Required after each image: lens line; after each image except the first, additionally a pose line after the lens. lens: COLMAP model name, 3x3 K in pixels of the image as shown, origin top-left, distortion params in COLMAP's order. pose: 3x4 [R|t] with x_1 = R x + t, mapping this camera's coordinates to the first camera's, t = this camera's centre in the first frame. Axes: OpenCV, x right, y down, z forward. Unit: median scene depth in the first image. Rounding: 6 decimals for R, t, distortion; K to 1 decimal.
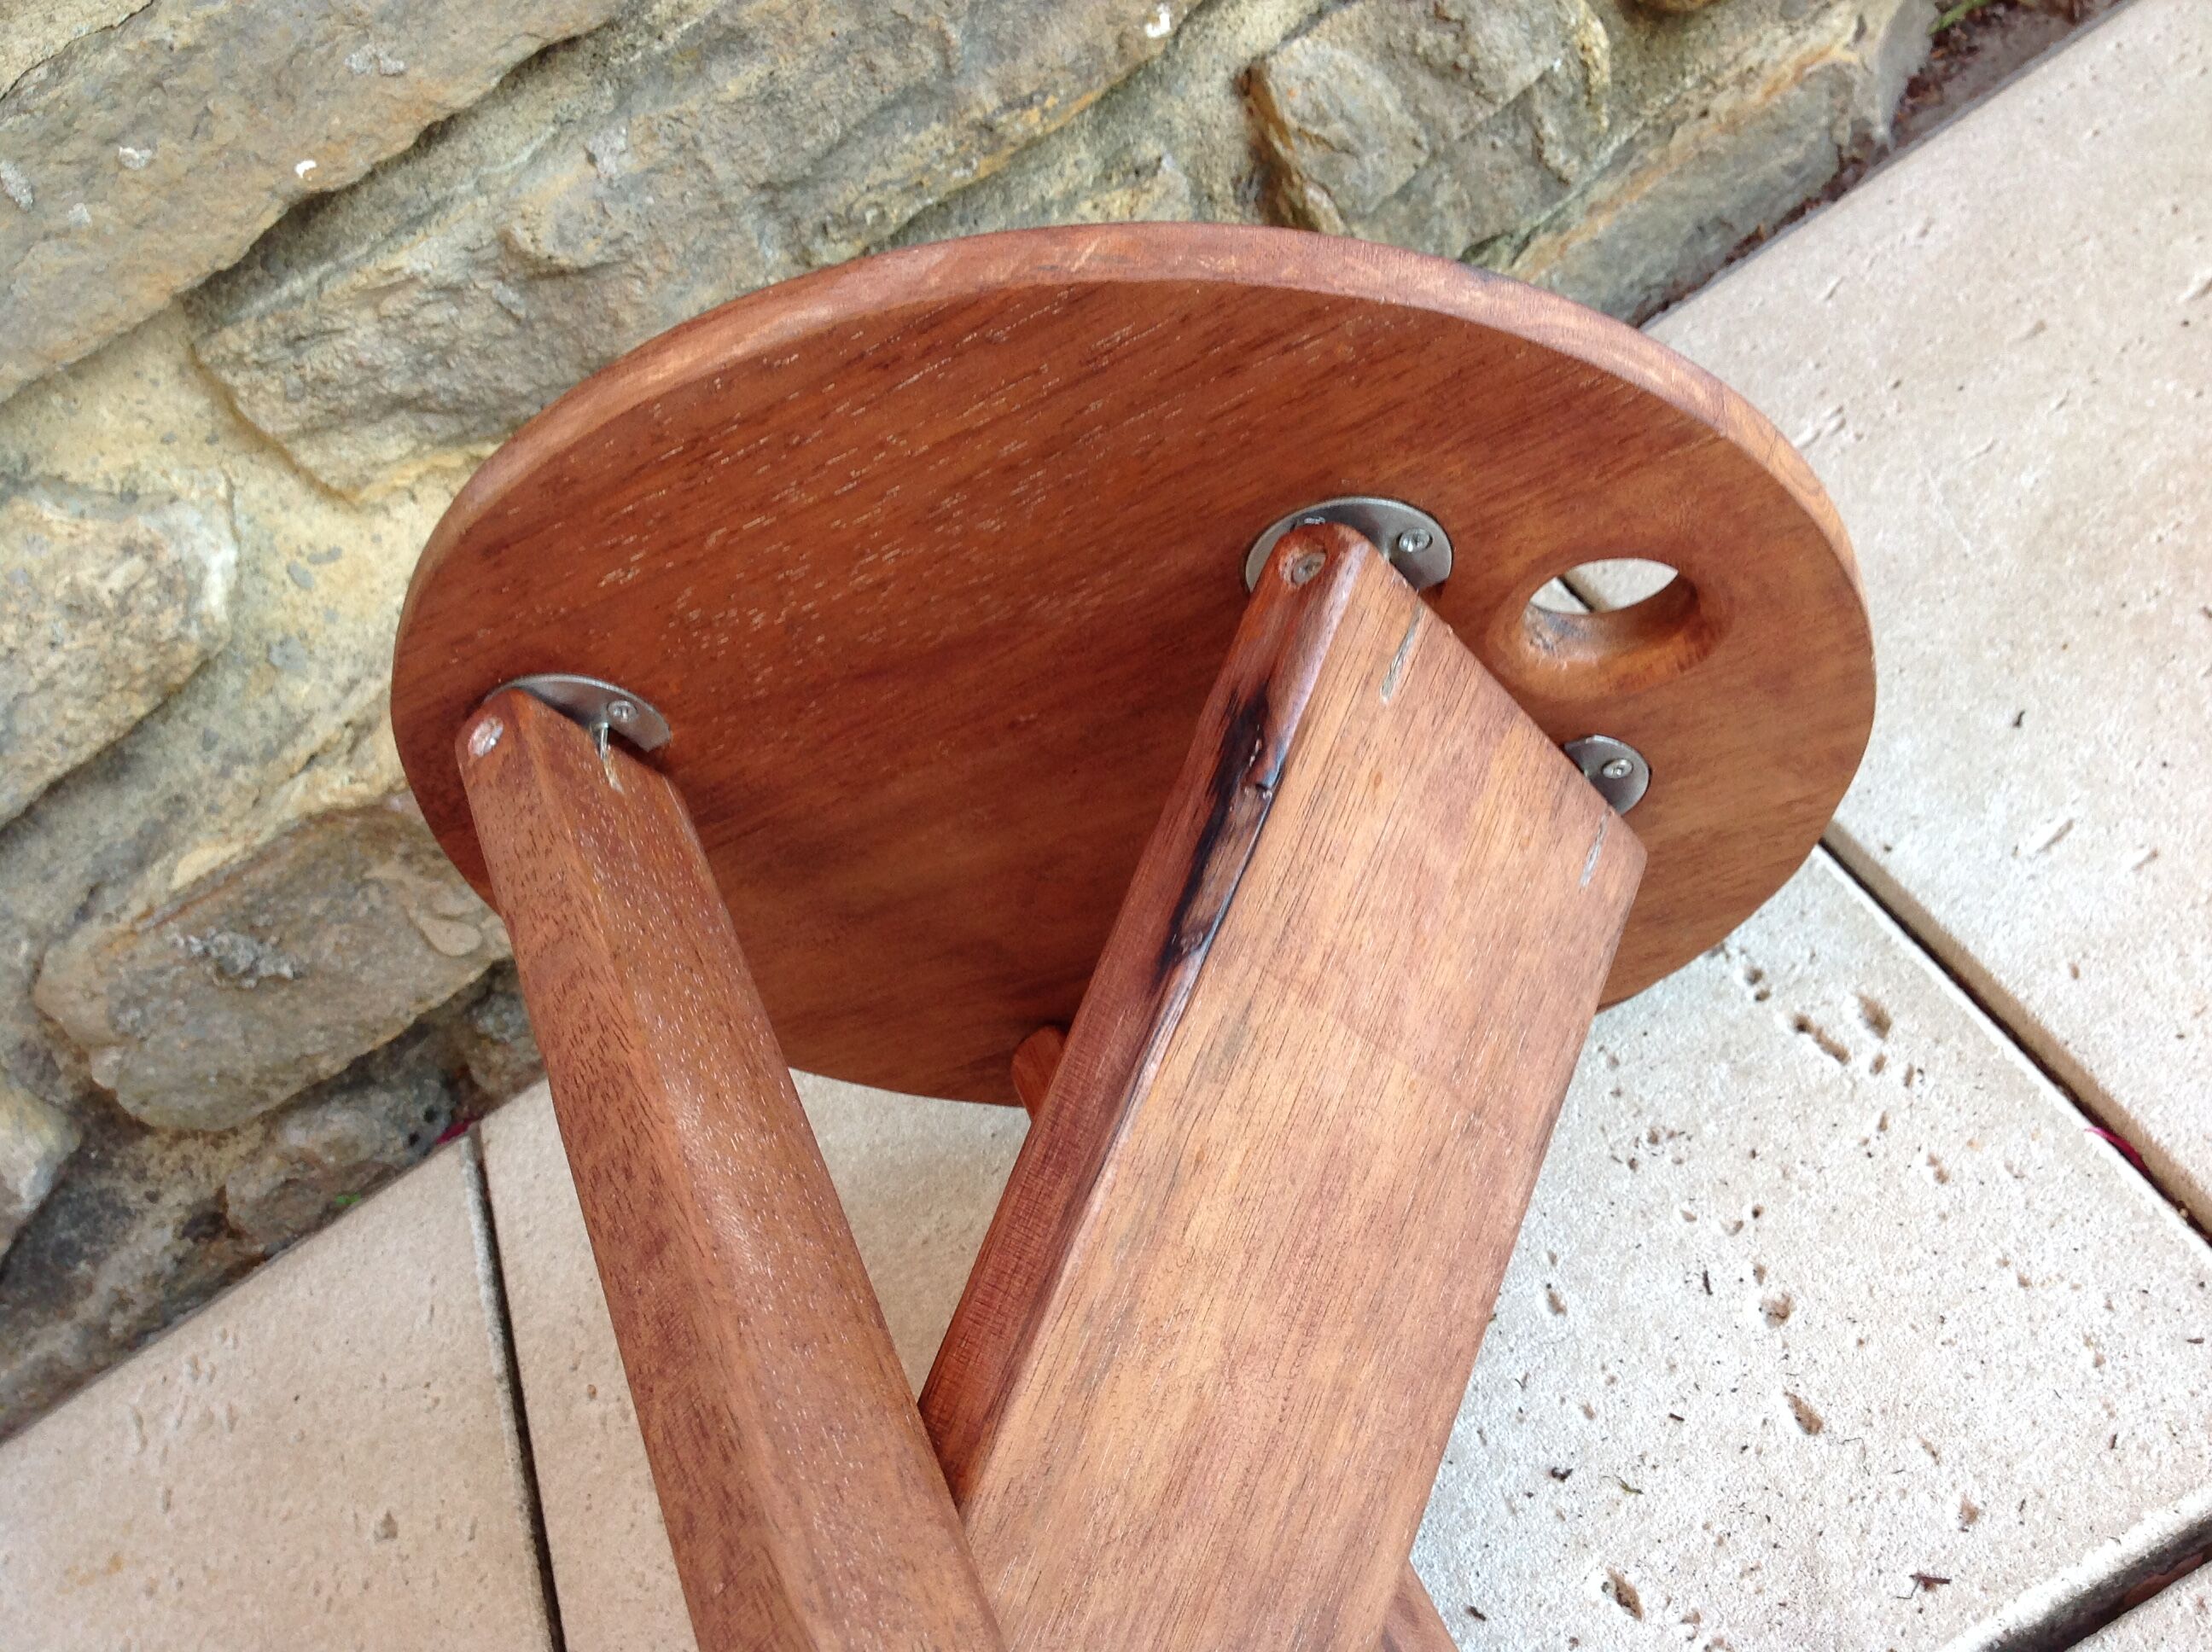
lens RADIAL K [[2199.8, 0, 1121.1], [0, 2199.8, 884.7], [0, 0, 1]] dist [0.091467, -0.228705]
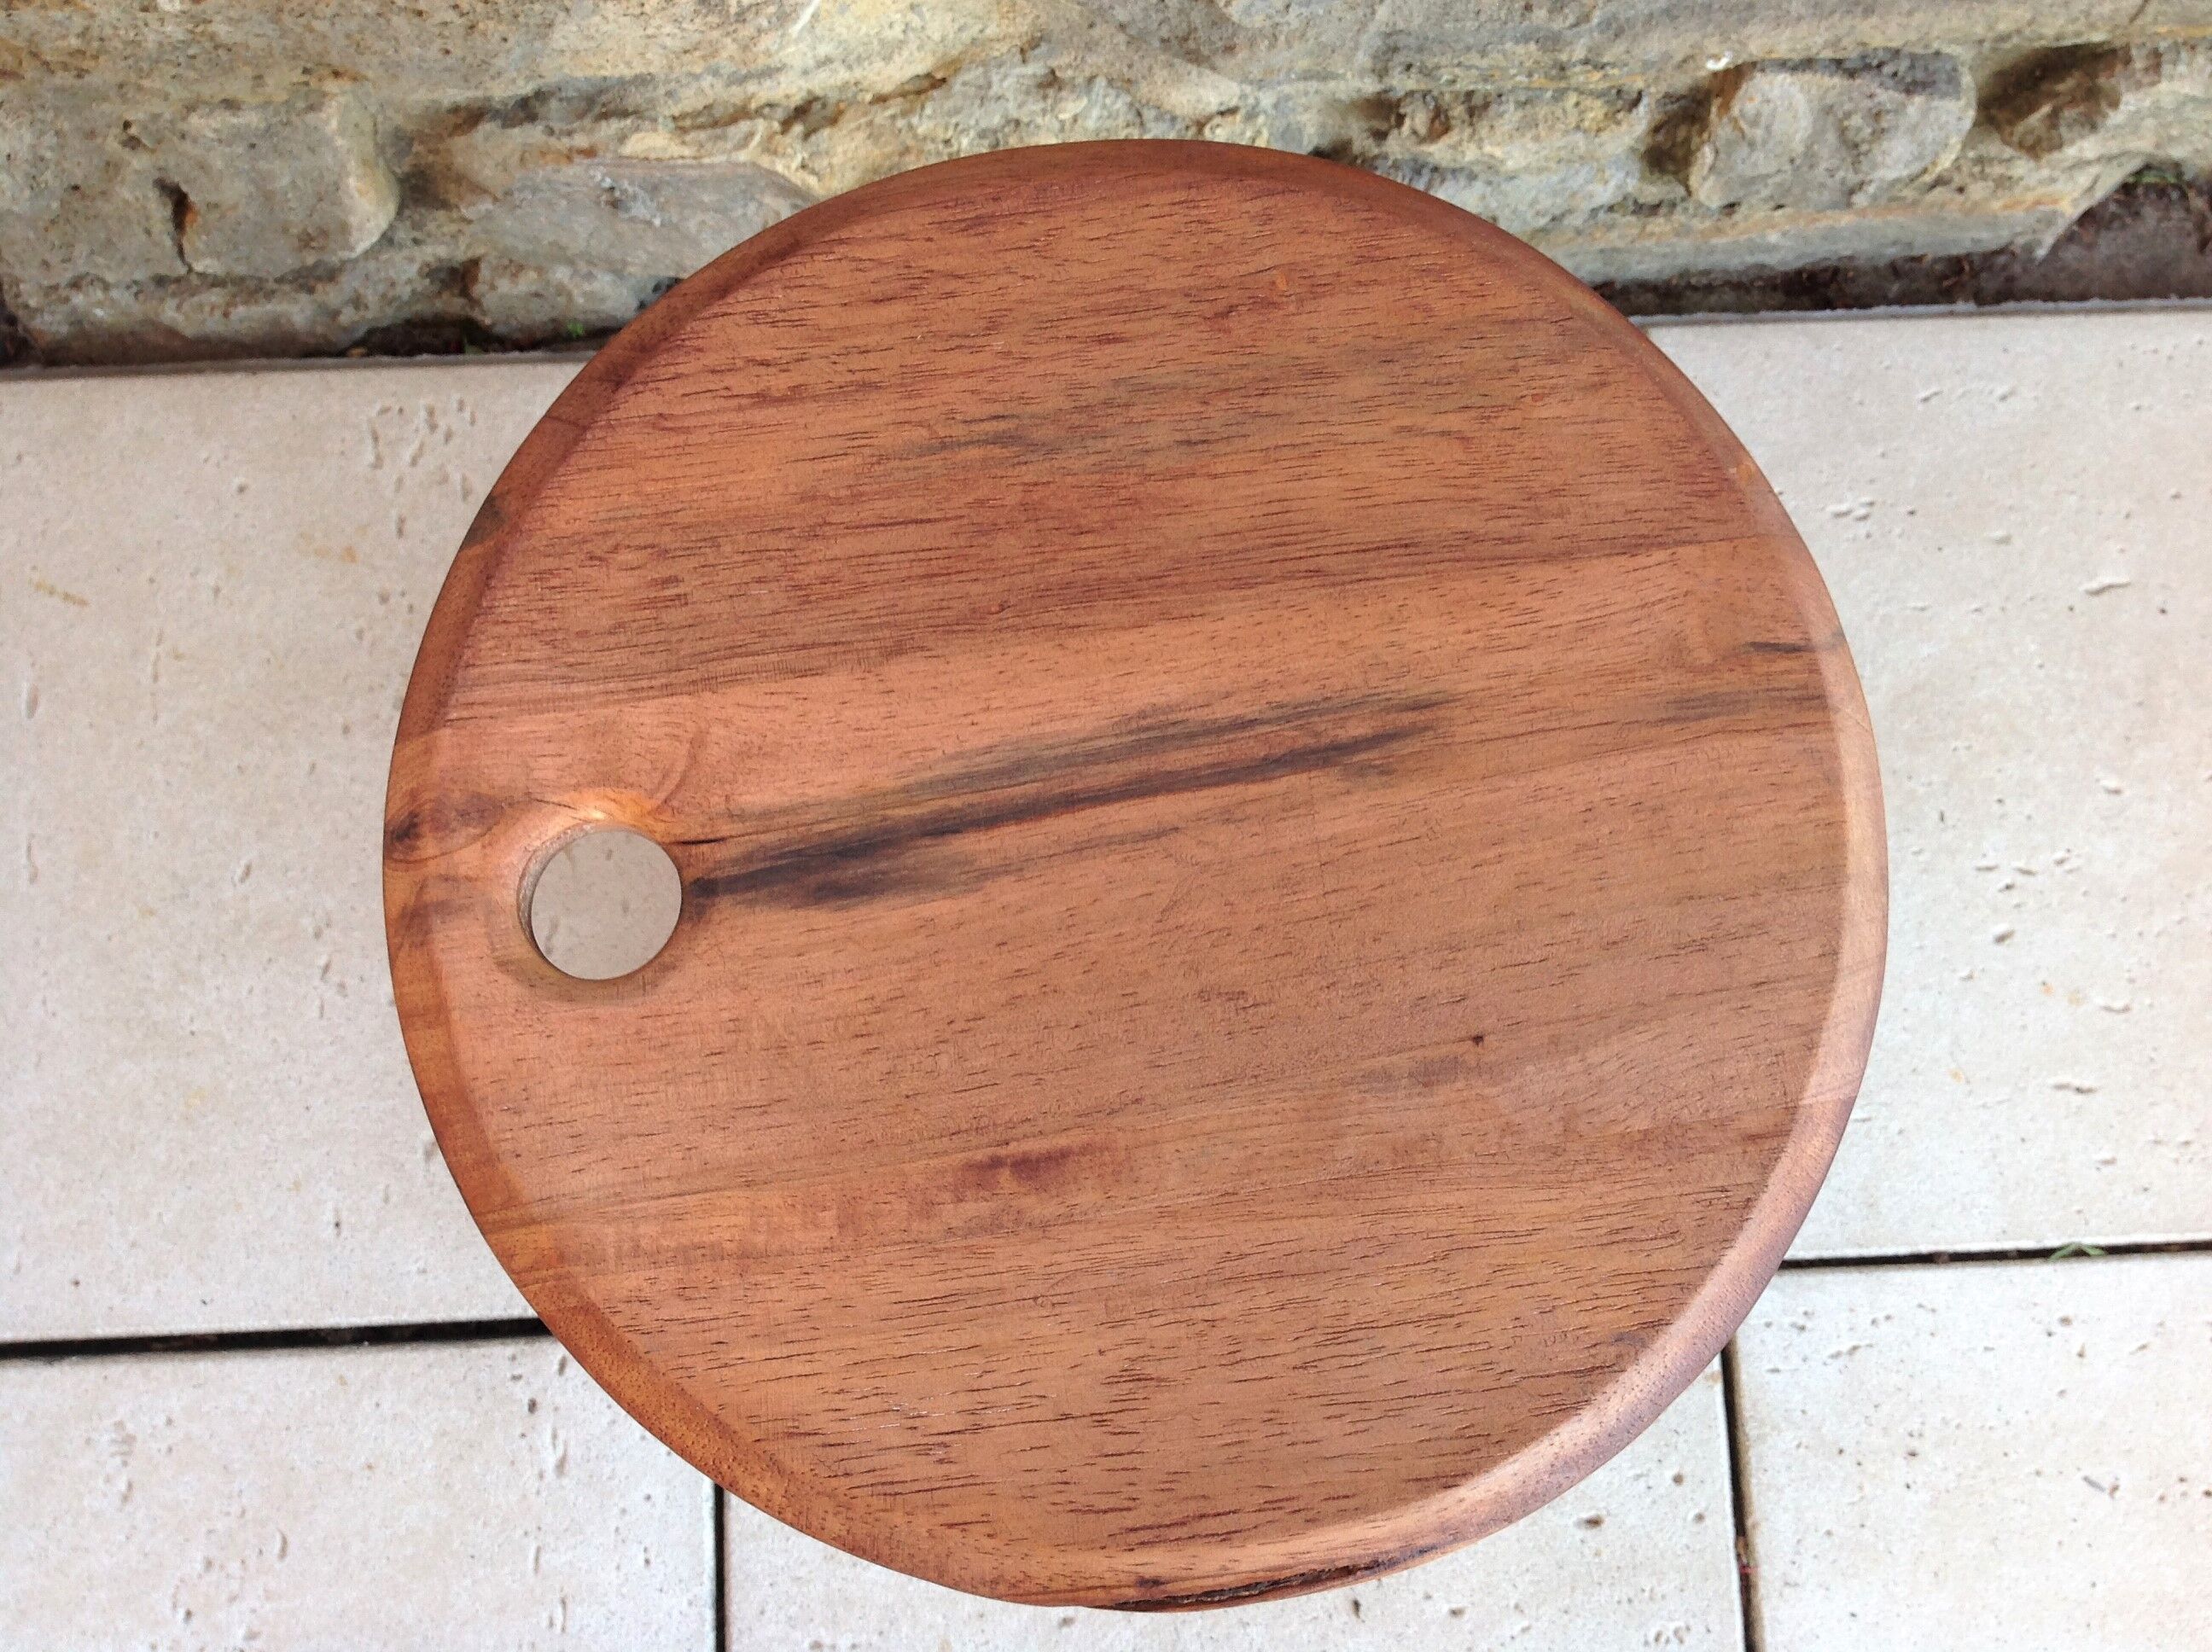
lens RADIAL K [[2160.9, 0, 1109.4], [0, 2160.9, 912.0], [0, 0, 1]] dist [0.074708, -0.176242]
pose [[0.830824, 0.366331, 0.418967, -0.571670], [-0.544877, 0.688705, 0.478325, -0.434784], [-0.113319, -0.625689, 0.771798, -0.188746]]
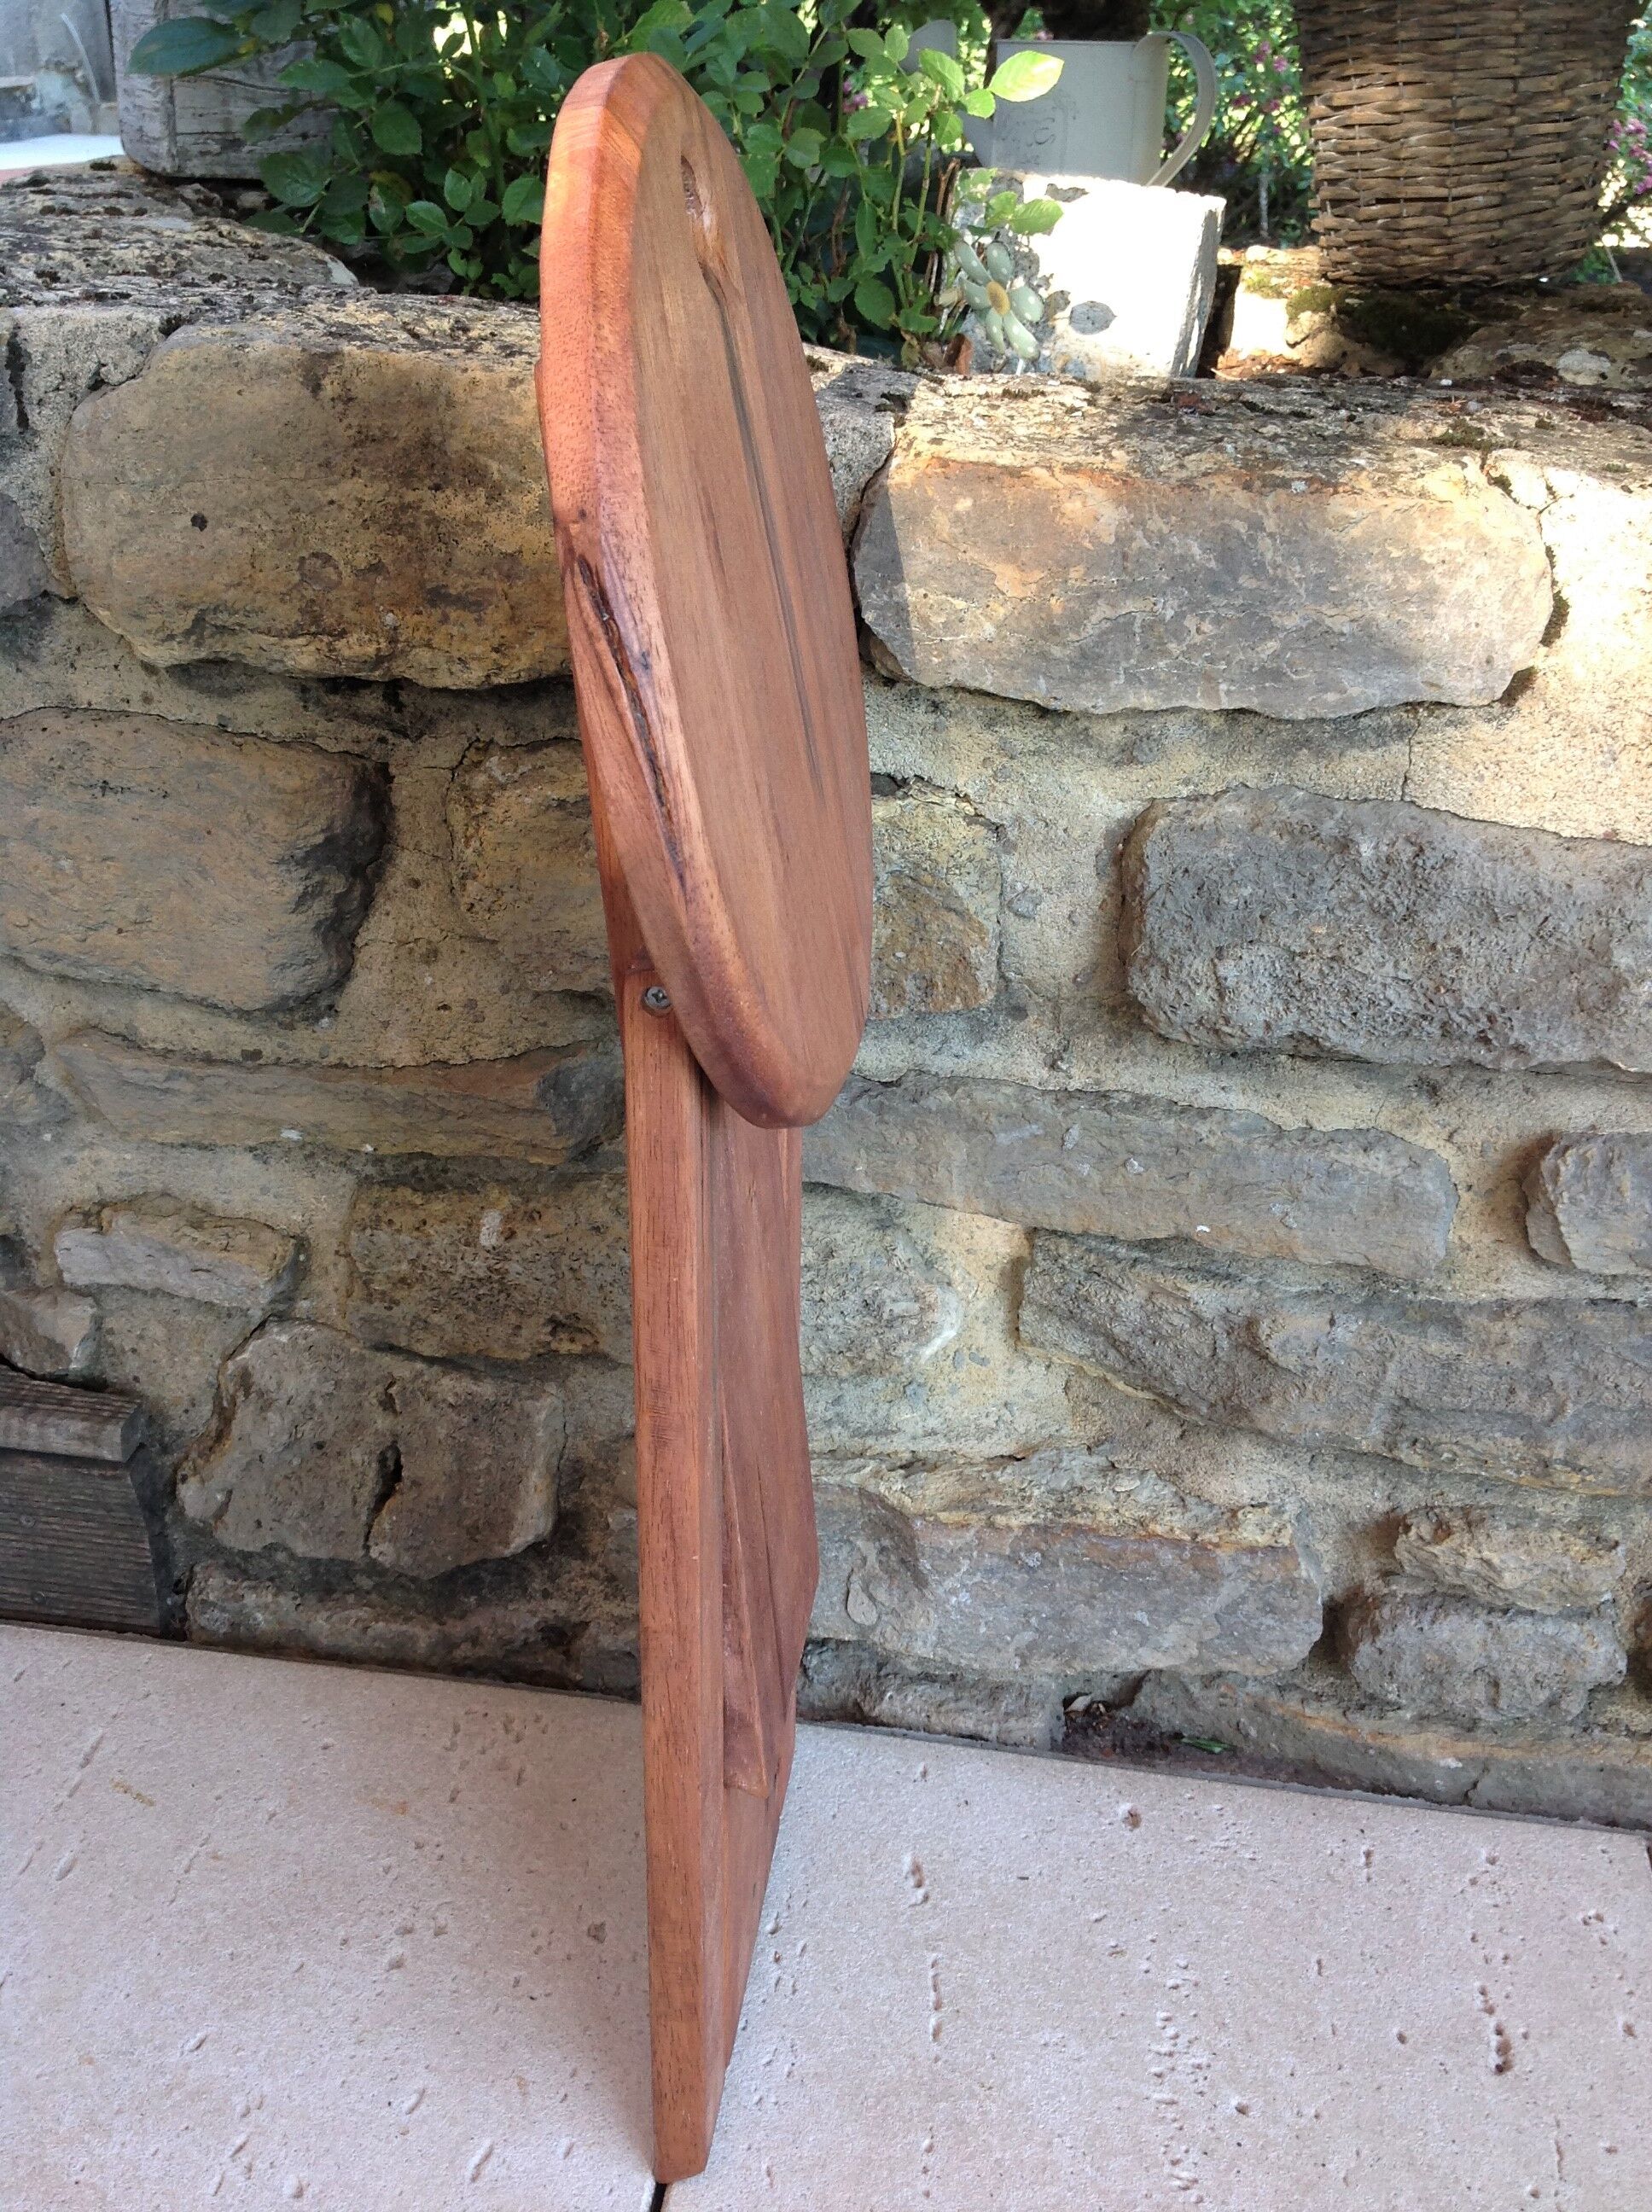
lens RADIAL K [[2161.2, 0, 808.3], [0, 2161.2, 1088.9], [0, 0, 1]] dist [0.144431, -0.361316]
pose [[0.754849, 0.627340, -0.191434, -0.294392], [-0.655828, 0.726184, -0.206269, 0.099413], [0.009616, 0.281250, 0.959586, -0.465403]]
